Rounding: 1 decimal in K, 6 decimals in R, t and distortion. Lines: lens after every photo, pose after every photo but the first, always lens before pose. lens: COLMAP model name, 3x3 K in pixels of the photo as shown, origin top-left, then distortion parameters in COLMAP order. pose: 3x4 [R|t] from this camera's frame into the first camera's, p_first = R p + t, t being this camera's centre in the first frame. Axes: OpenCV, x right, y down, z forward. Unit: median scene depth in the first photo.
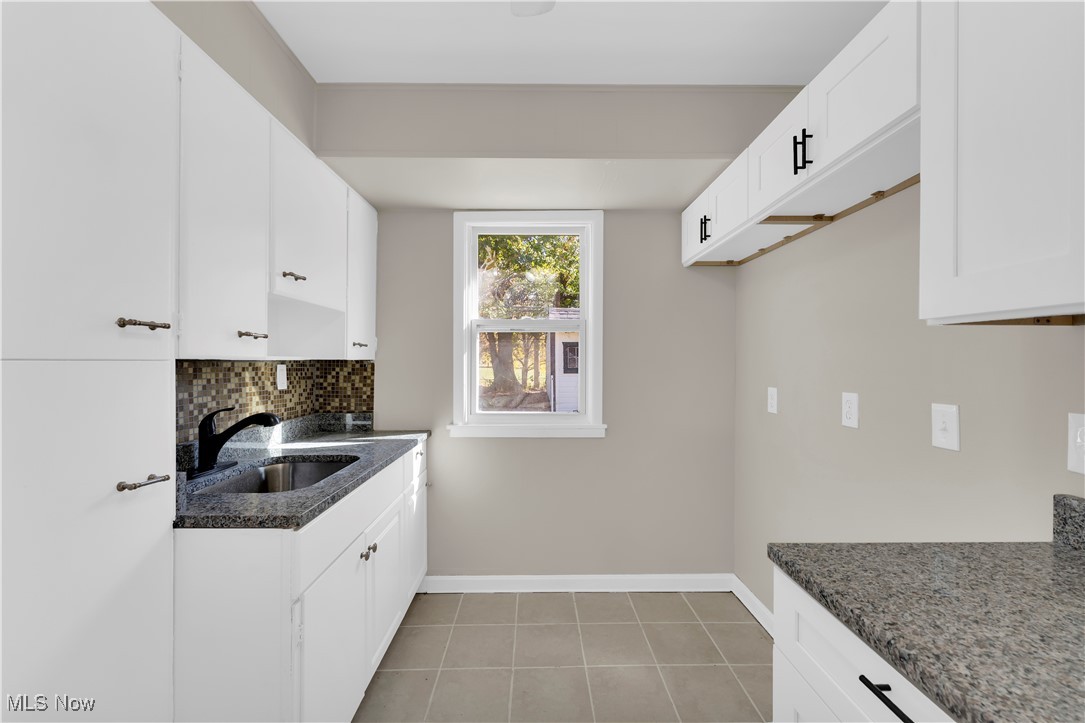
lens RADIAL K [[438.9, 0, 537.9], [0, 438.9, 360.9], [0, 0, 1]] dist [0.000197, -0.001237]
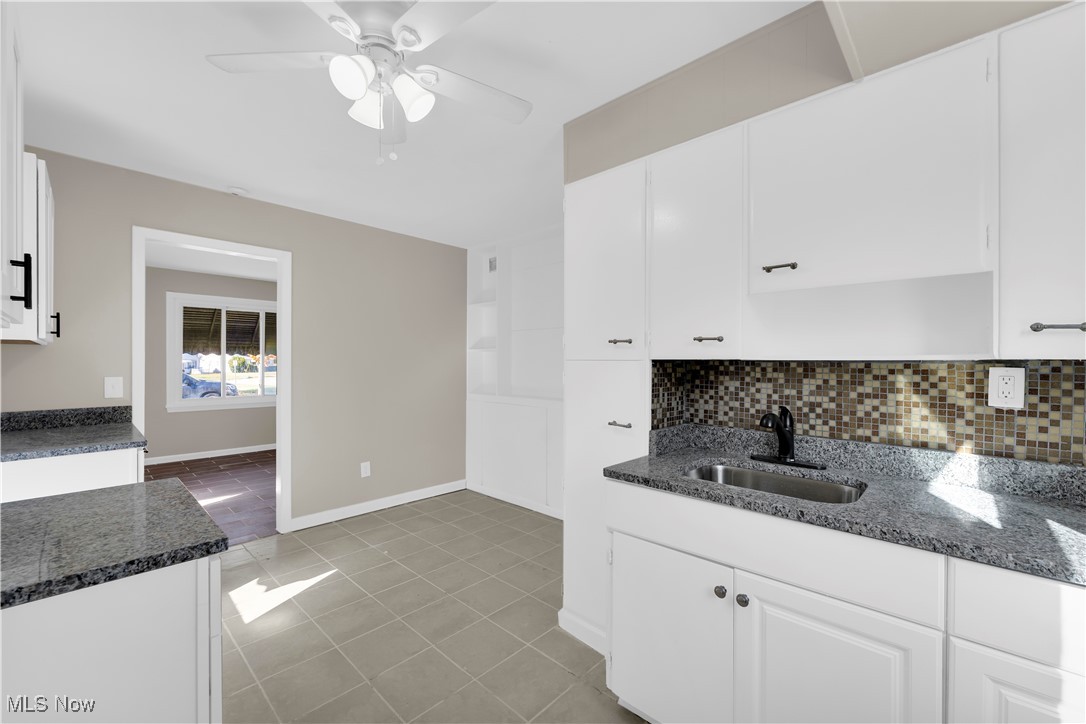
lens RADIAL K [[439.3, 0, 547.7], [0, 439.3, 364.6], [0, 0, 1]] dist [0.000197, -0.001237]
pose [[-0.685369, -0.000014, -0.728196, 0.377225], [-0.005905, 0.999967, 0.005538, 0.004837], [0.728172, 0.008096, -0.685346, 1.109225]]
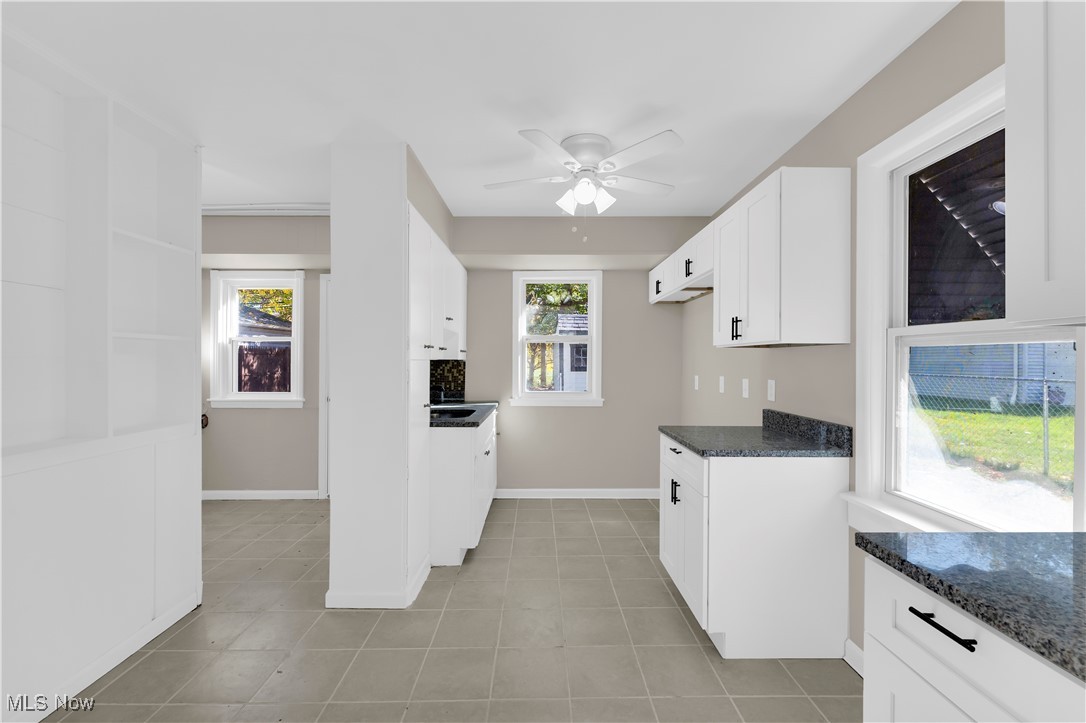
lens RADIAL K [[439.3, 0, 543.2], [0, 439.3, 359.9], [0, 0, 1]] dist [0.000197, -0.001237]
pose [[0.999987, 0.000870, 0.004939, -0.114814], [-0.000862, 0.999998, -0.001521, 0.000670], [-0.004940, 0.001517, 0.999987, -0.926353]]
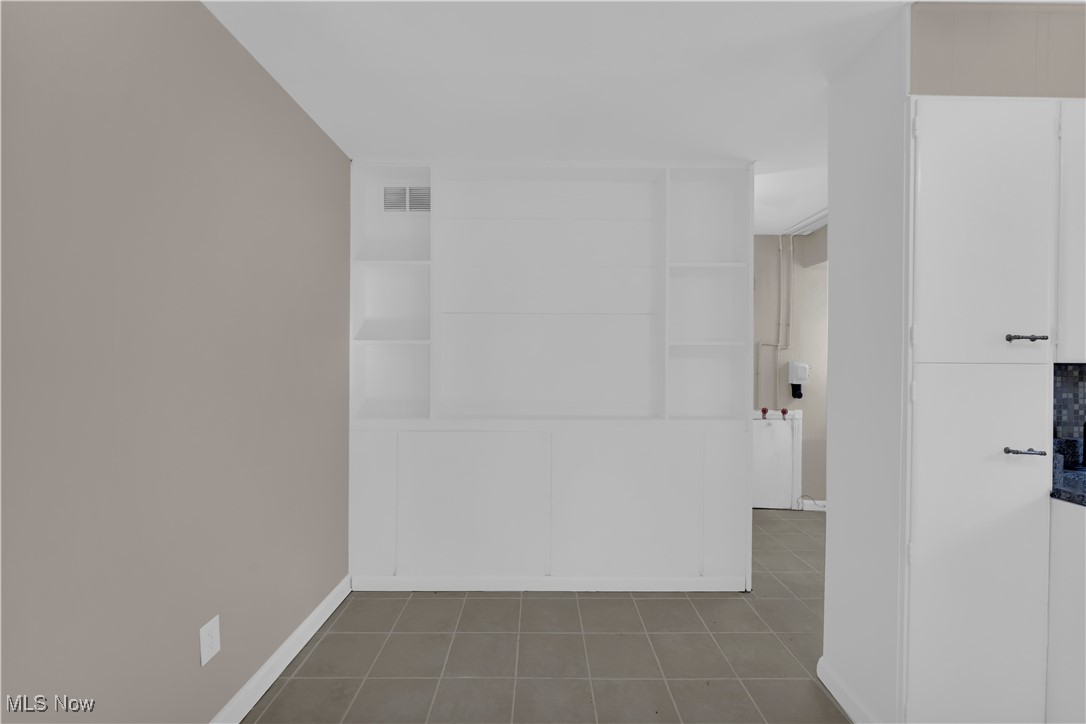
lens RADIAL K [[439.3, 0, 548.8], [0, 439.3, 363.9], [0, 0, 1]] dist [0.000197, -0.001237]
pose [[-0.003050, 0.005156, -0.999982, 0.262105], [-0.005499, 0.999972, 0.005172, 0.000141], [0.999980, 0.005515, -0.003022, -0.267237]]
